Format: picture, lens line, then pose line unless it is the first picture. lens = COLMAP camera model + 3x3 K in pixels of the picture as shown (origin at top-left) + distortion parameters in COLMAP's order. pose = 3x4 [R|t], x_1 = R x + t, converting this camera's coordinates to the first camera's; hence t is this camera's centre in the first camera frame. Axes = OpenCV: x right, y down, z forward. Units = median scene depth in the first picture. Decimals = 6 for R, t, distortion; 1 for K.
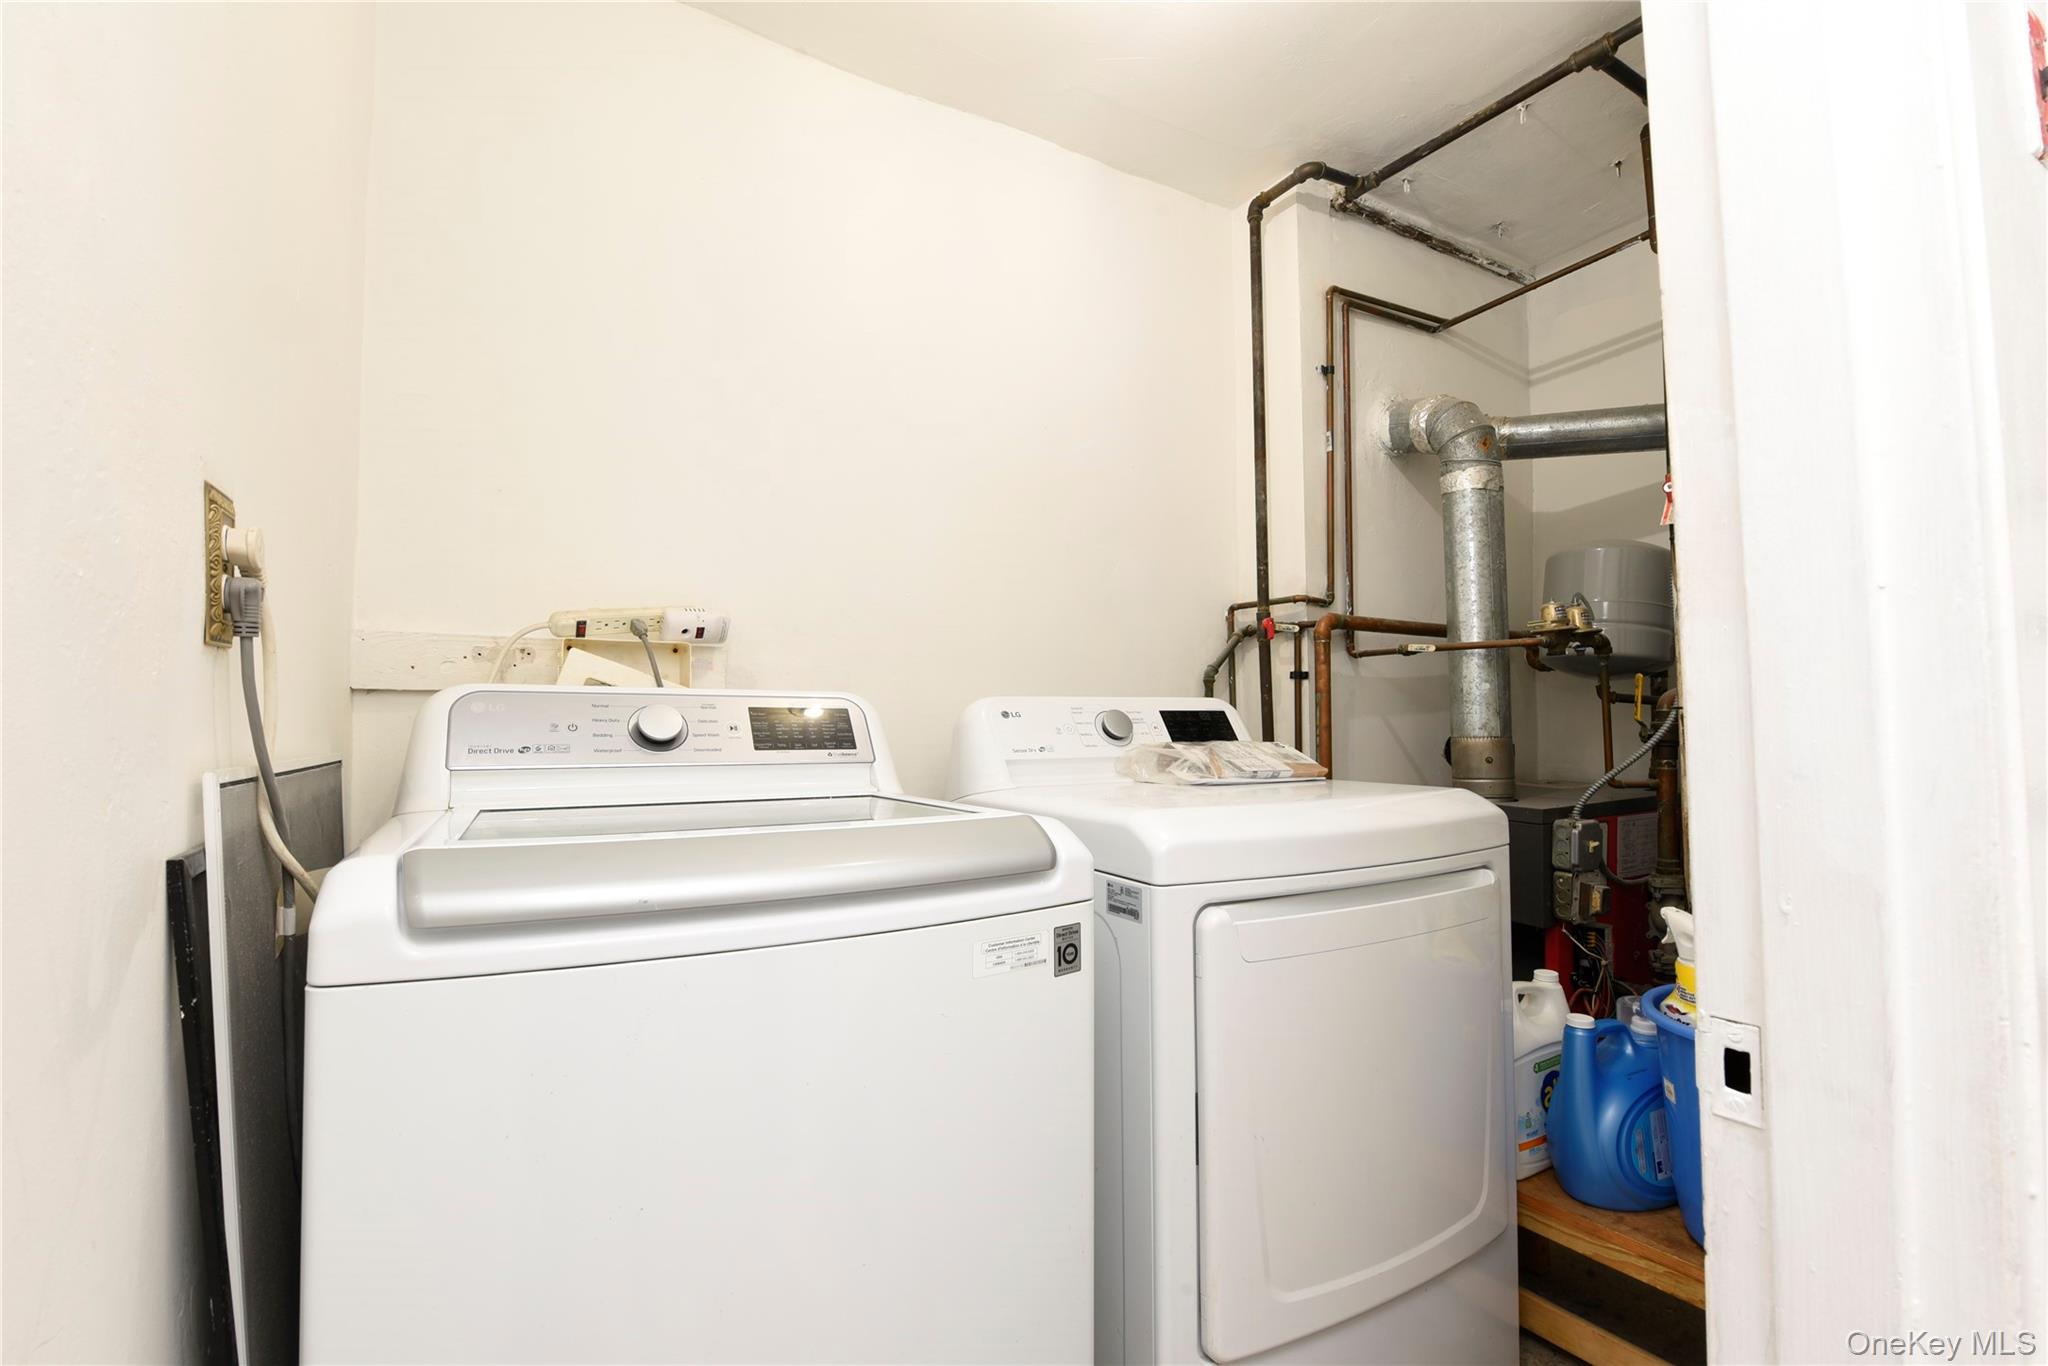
lens RADIAL K [[909.1, 0, 1024.0], [0, 909.1, 683.0], [0, 0, 1]] dist [-0.003434, -0.004991]
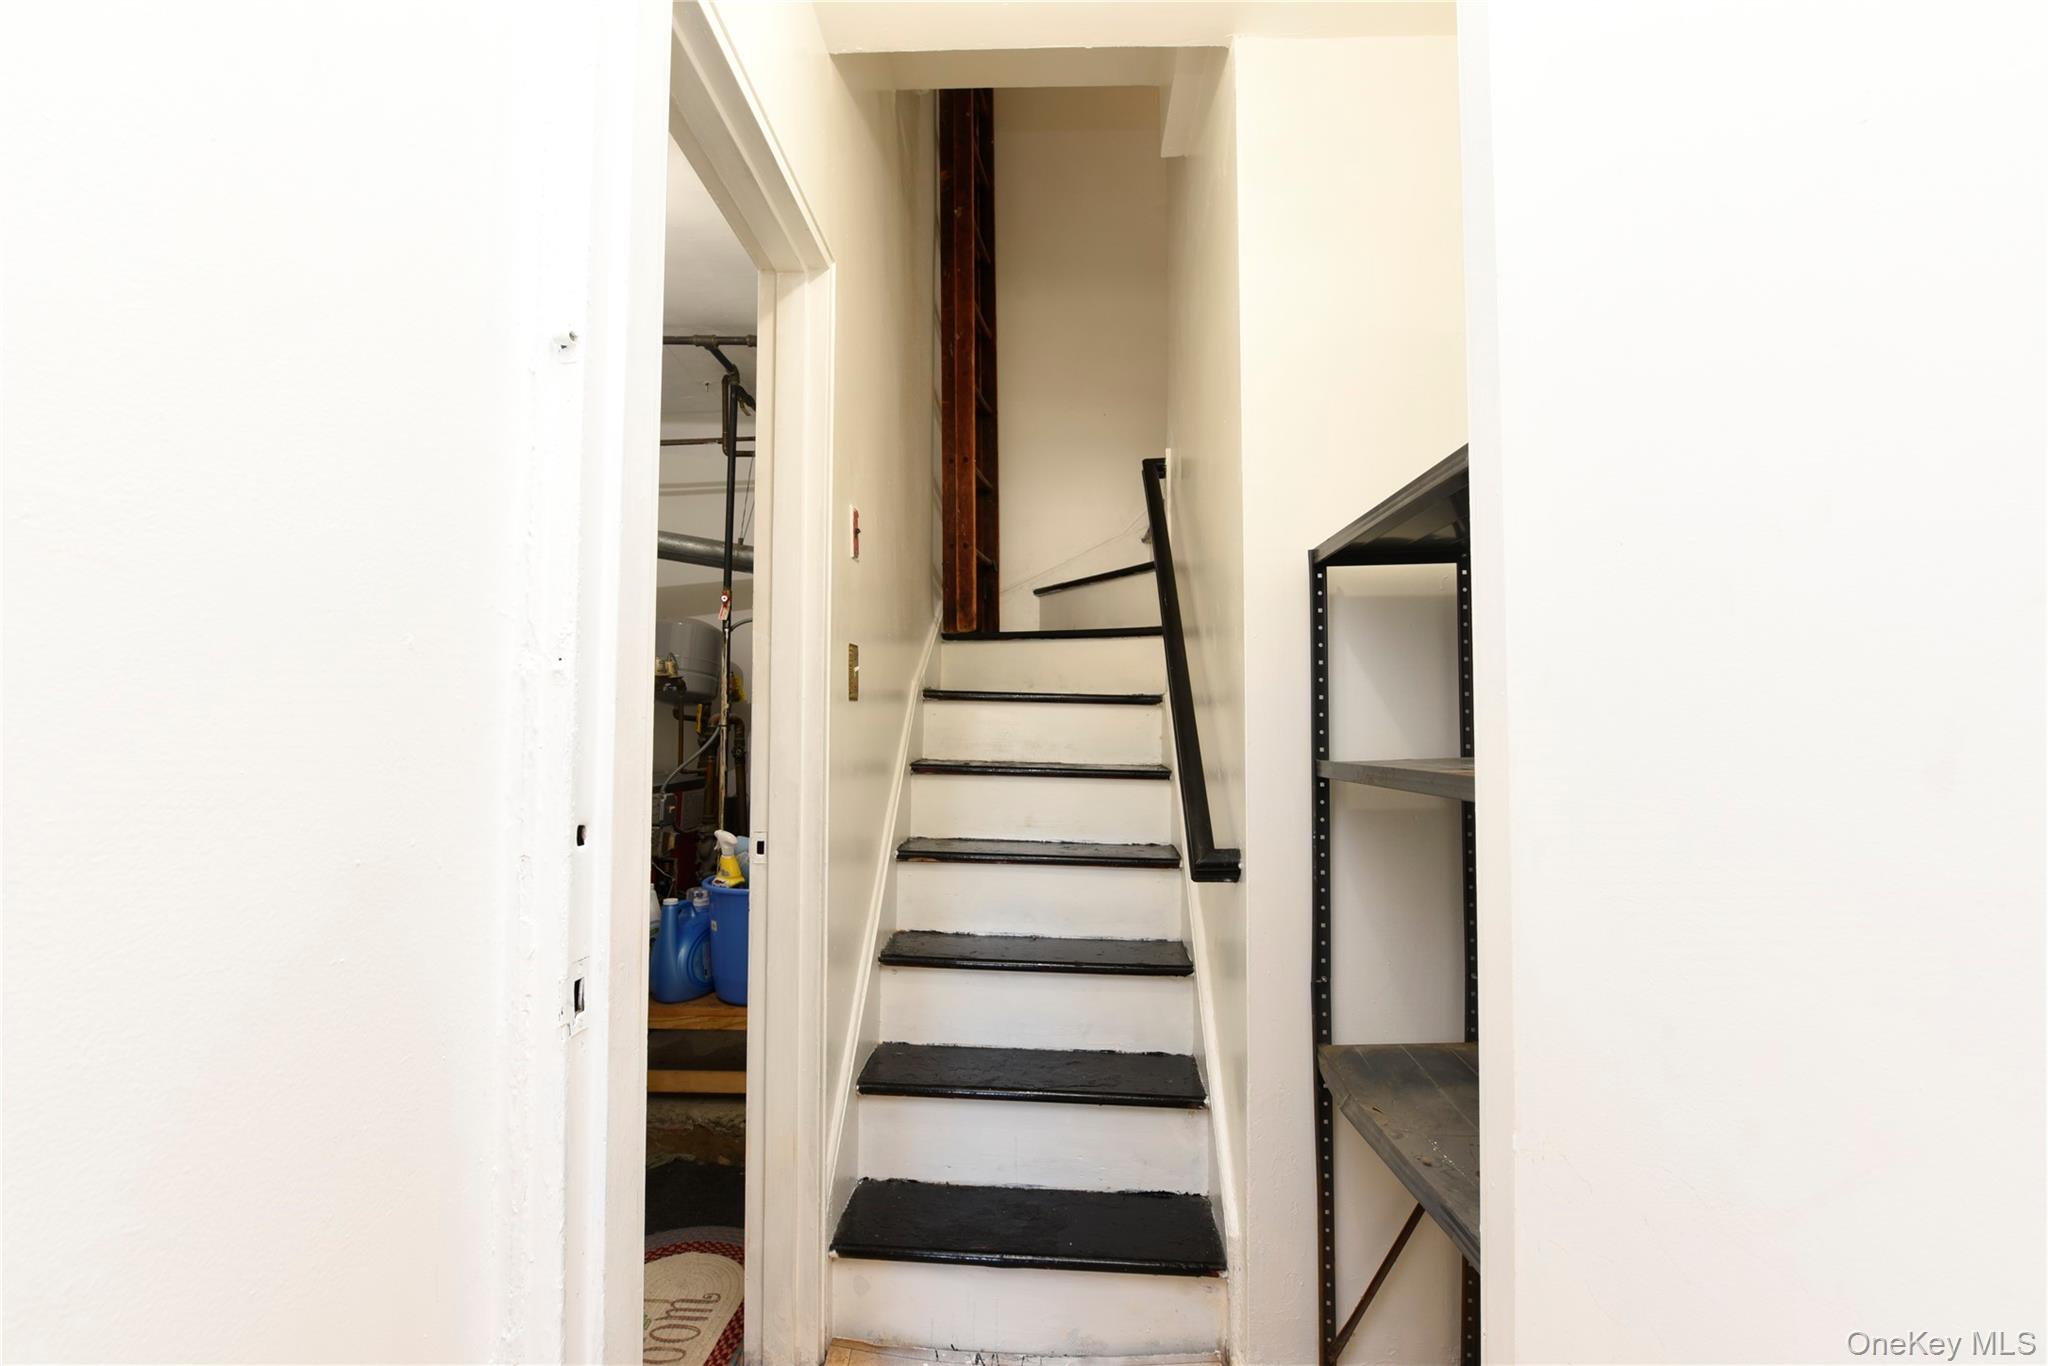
lens RADIAL K [[909.1, 0, 1024.0], [0, 909.1, 683.0], [0, 0, 1]] dist [-0.003434, -0.004991]
pose [[0.555755, 0.052505, 0.829686, -0.391299], [-0.045807, 0.998422, -0.032499, -0.022742], [-0.830083, -0.019944, 0.557283, -0.436200]]
